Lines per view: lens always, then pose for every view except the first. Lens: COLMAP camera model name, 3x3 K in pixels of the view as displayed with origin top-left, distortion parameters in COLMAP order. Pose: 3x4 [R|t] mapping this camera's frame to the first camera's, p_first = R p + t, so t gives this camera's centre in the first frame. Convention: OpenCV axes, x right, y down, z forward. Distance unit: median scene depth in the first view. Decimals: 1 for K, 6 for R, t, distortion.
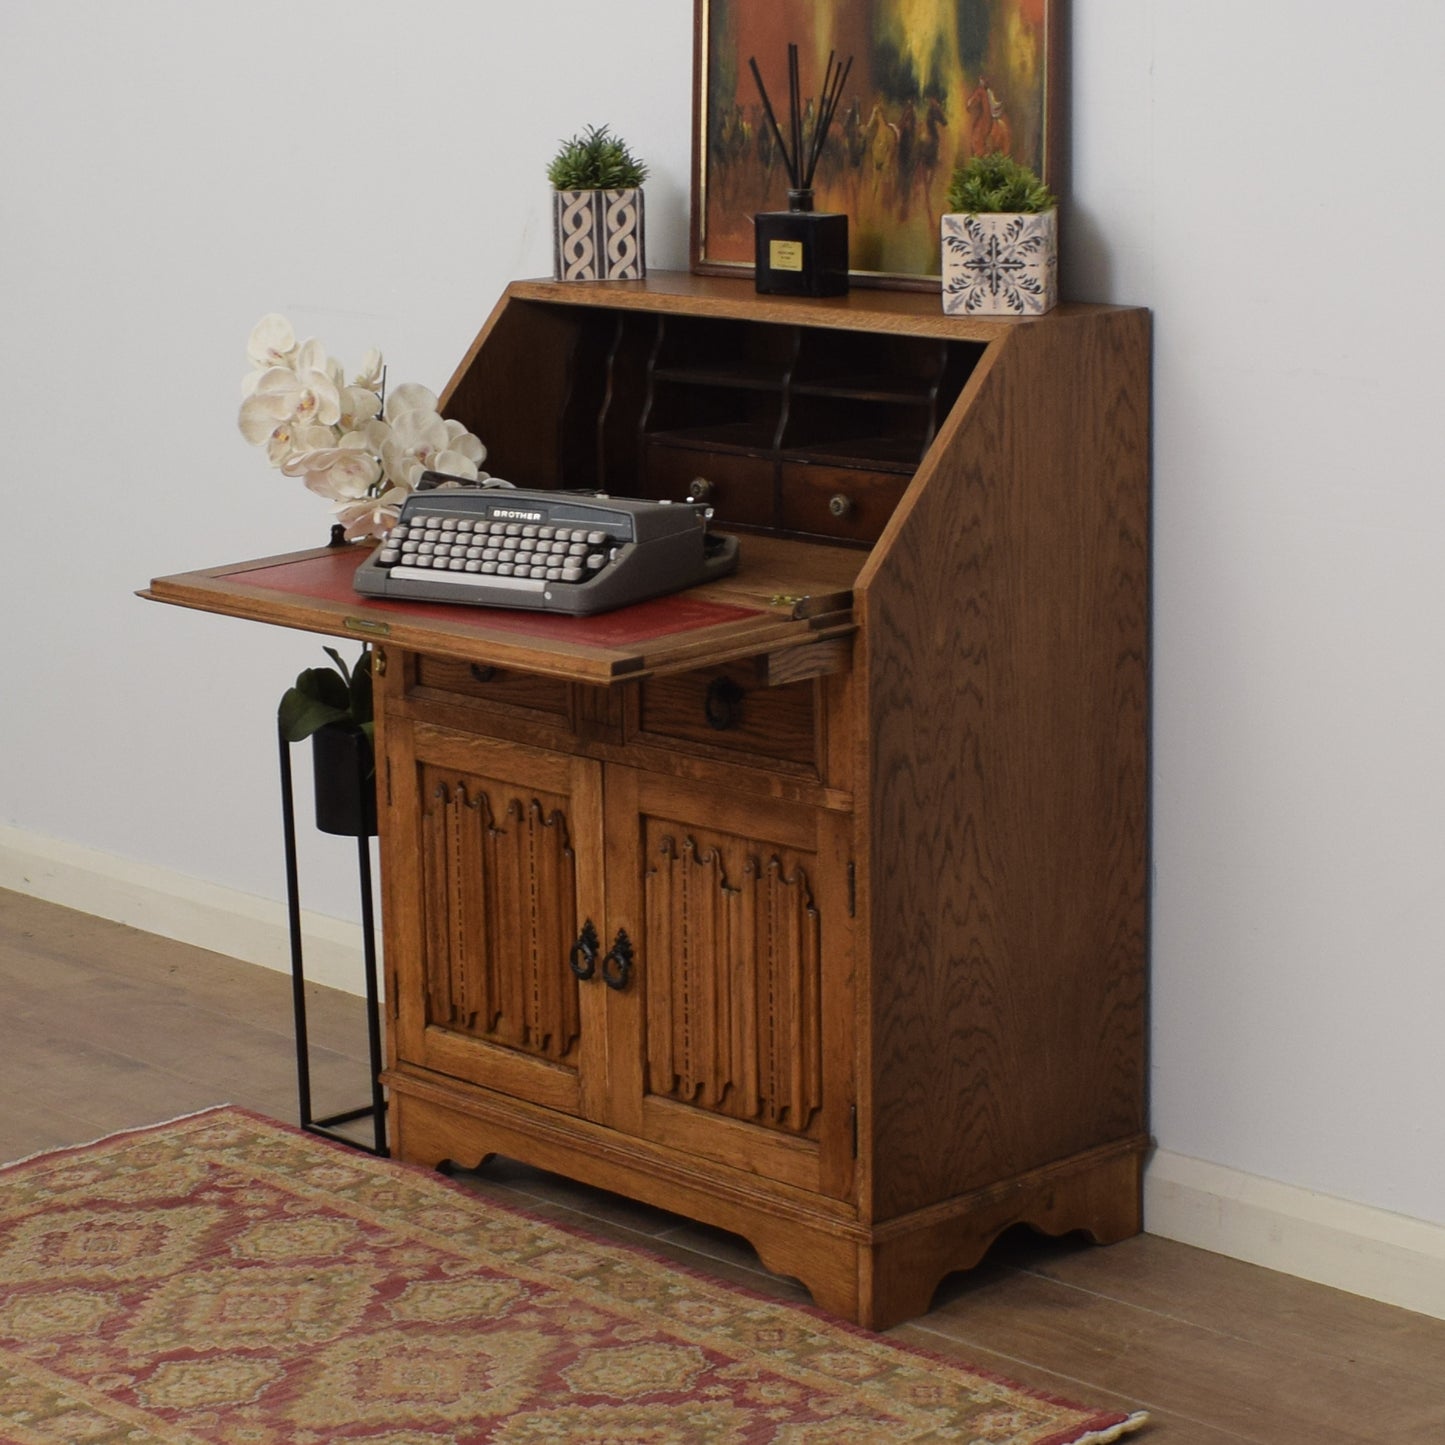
lens RADIAL K [[3793.3, 0, 658.8], [0, 3793.3, 718.8], [0, 0, 1]] dist [-0.043725, -0.437971]
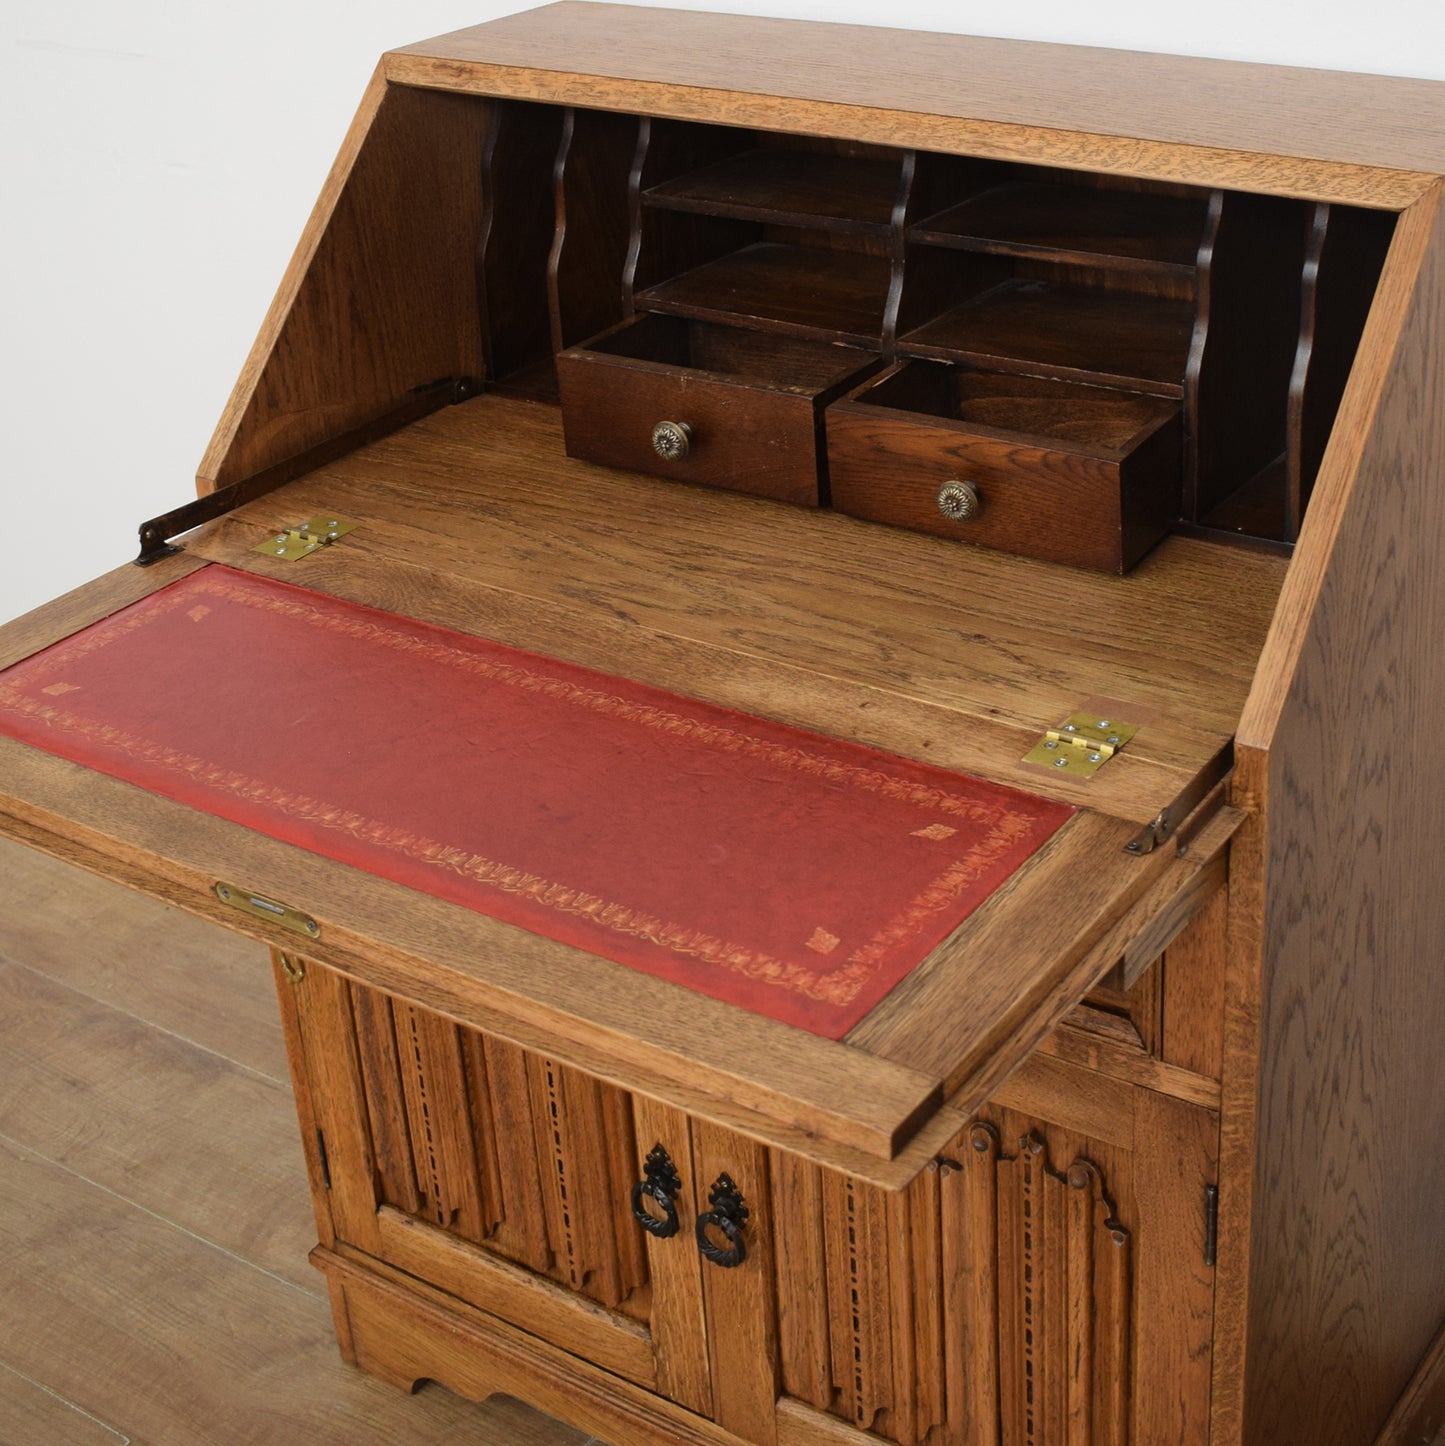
lens RADIAL K [[2355.5, 0, 848.1], [0, 2355.5, 475.4], [0, 0, 1]] dist [-0.092641, 0.023718]
pose [[0.971799, -0.106883, 0.210197, -0.058103], [0.068880, 0.981167, 0.180465, -0.122242], [-0.225527, -0.160897, 0.960859, 0.667433]]
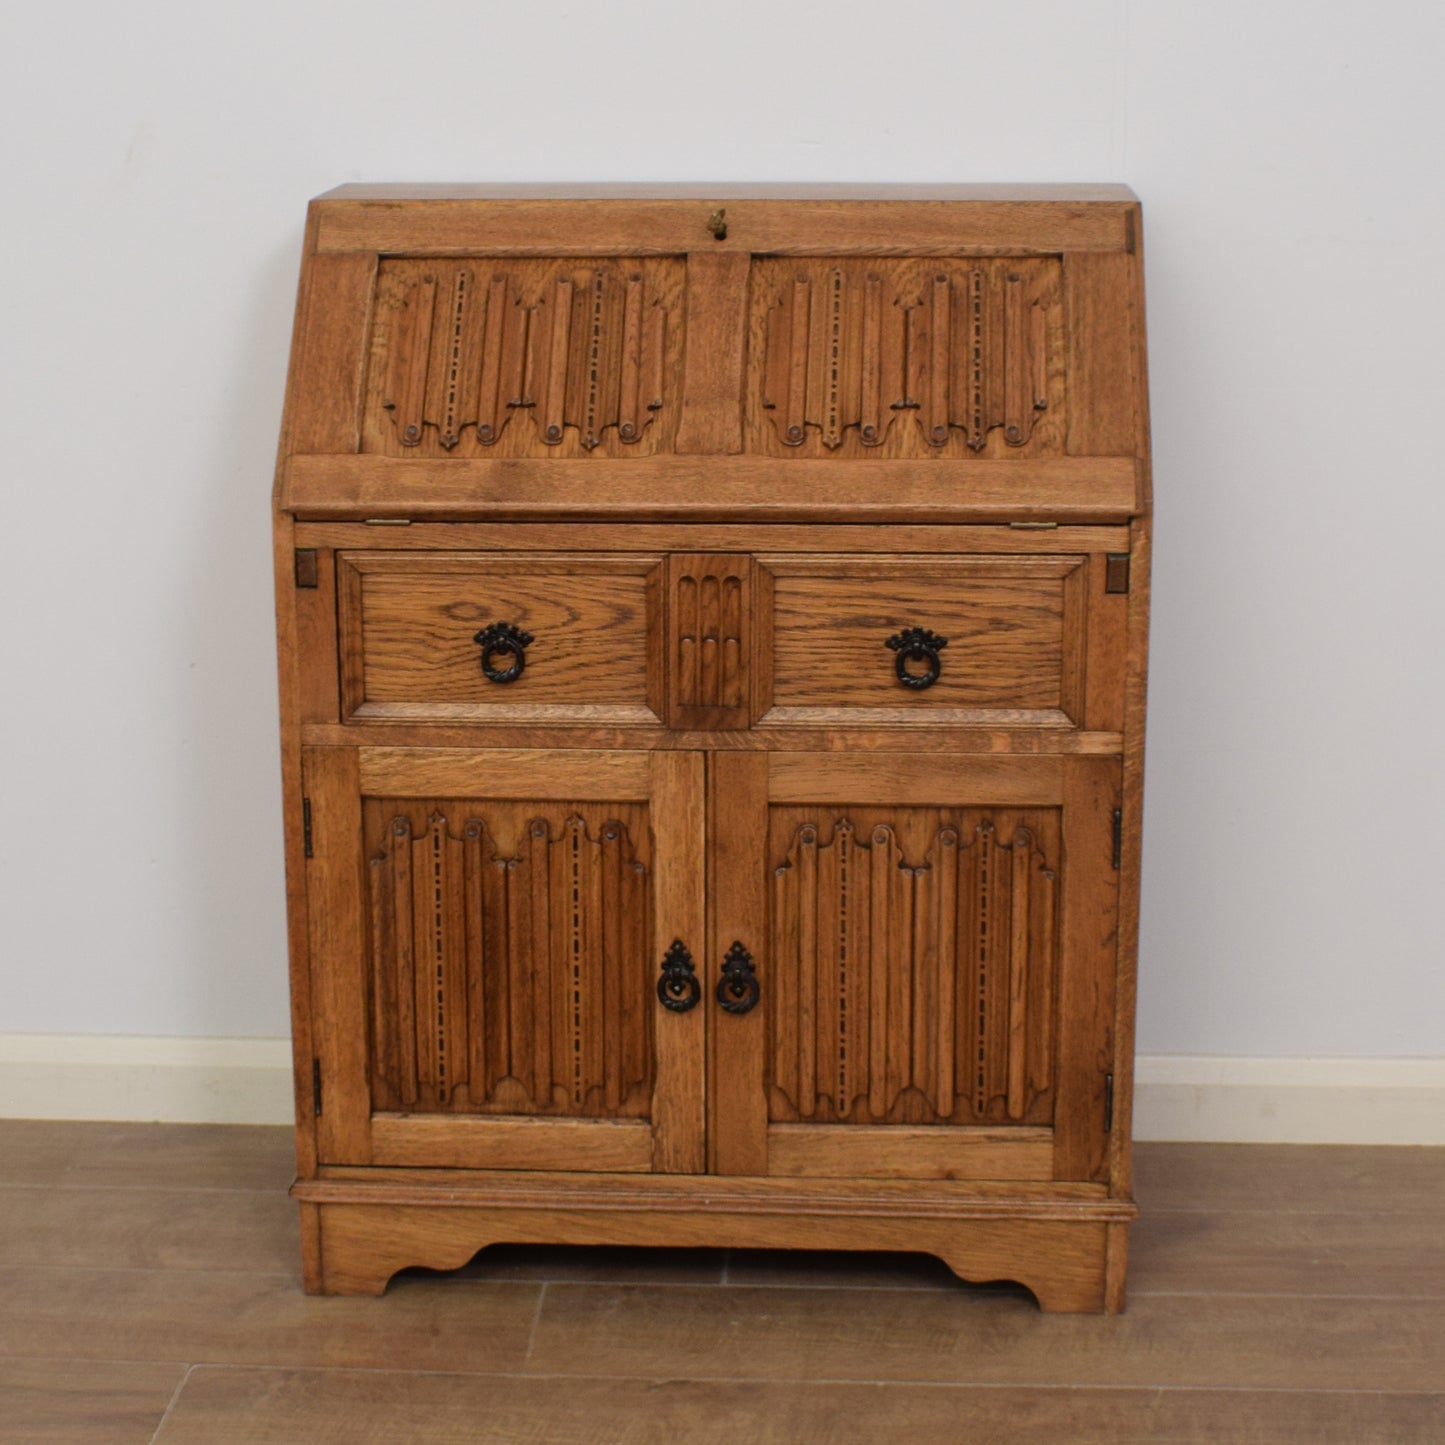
lens RADIAL K [[3075.7, 0, 682.3], [0, 3075.7, 724.8], [0, 0, 1]] dist [-0.070407, -0.022613]
pose [[0.729712, -0.155321, 0.665880, -0.480080], [0.131467, 0.987558, 0.086284, -0.055099], [-0.670997, 0.024579, 0.741052, 0.503964]]
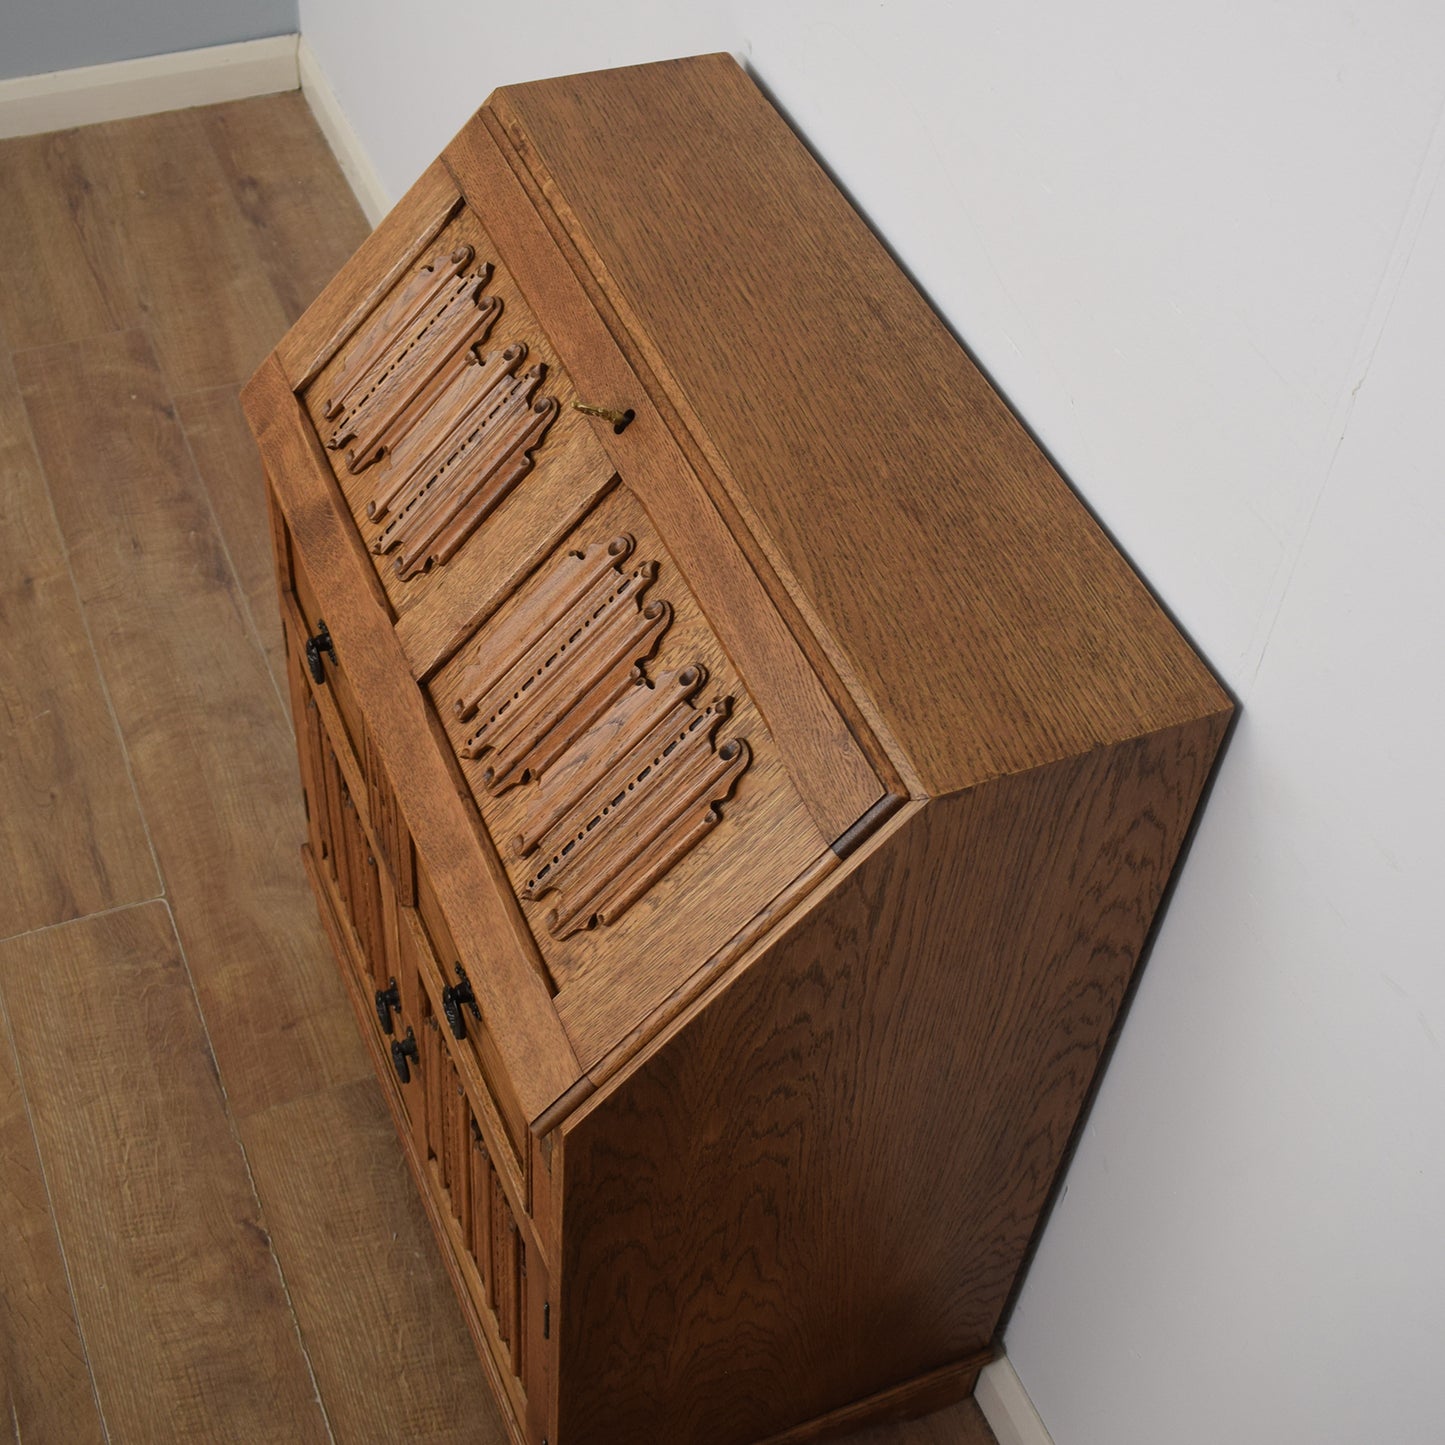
lens RADIAL K [[2054.2, 0, 793.2], [0, 2054.2, 620.0], [0, 0, 1]] dist [-0.095672, 0.011786]
pose [[0.940564, 0.306899, -0.145441, 0.106219], [-0.176477, 0.807556, 0.562770, -0.281942], [0.290165, -0.503654, 0.813718, 0.724465]]
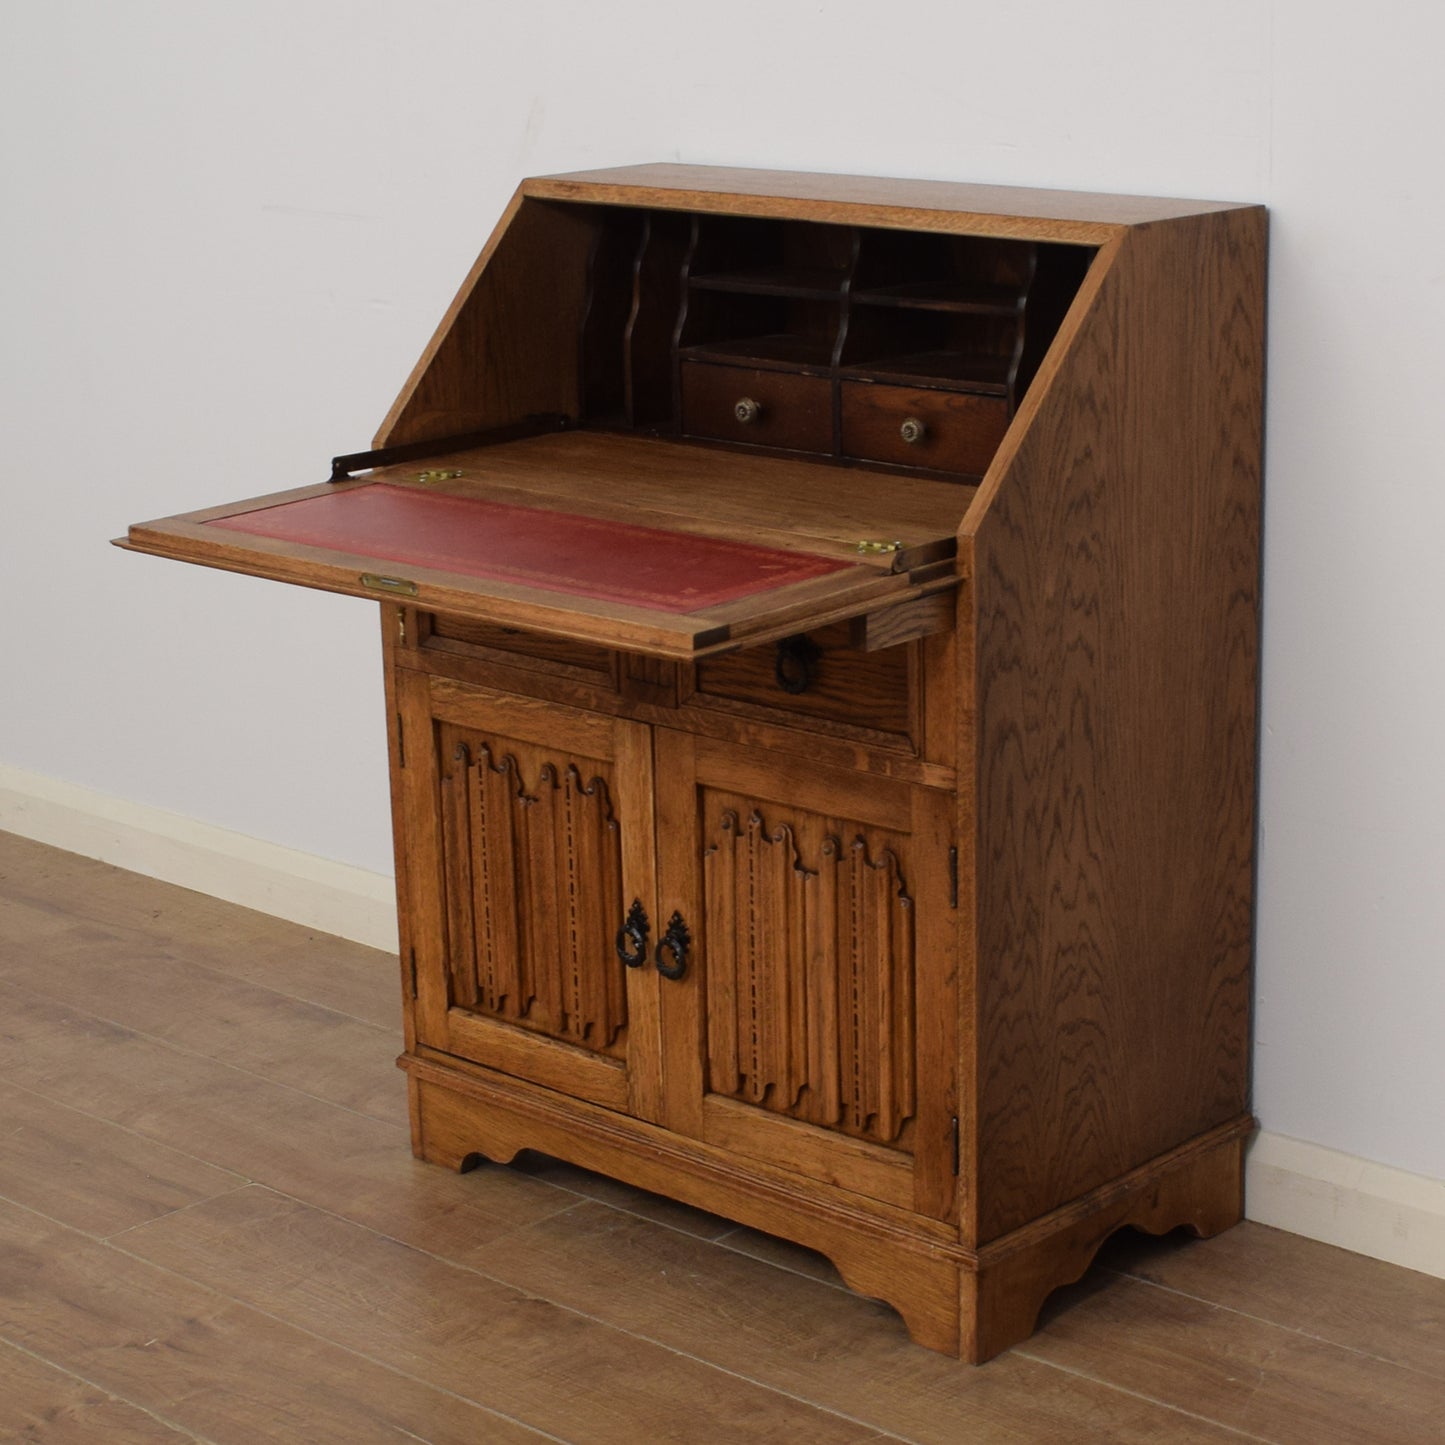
lens RADIAL K [[3202.6, 0, 850.5], [0, 3202.6, 791.1], [0, 0, 1]] dist [-0.058705, -0.211075]
pose [[0.995238, -0.022021, 0.094953, -0.040623], [0.014876, 0.997050, 0.075306, -0.029378], [-0.096331, -0.073535, 0.992629, 0.256682]]
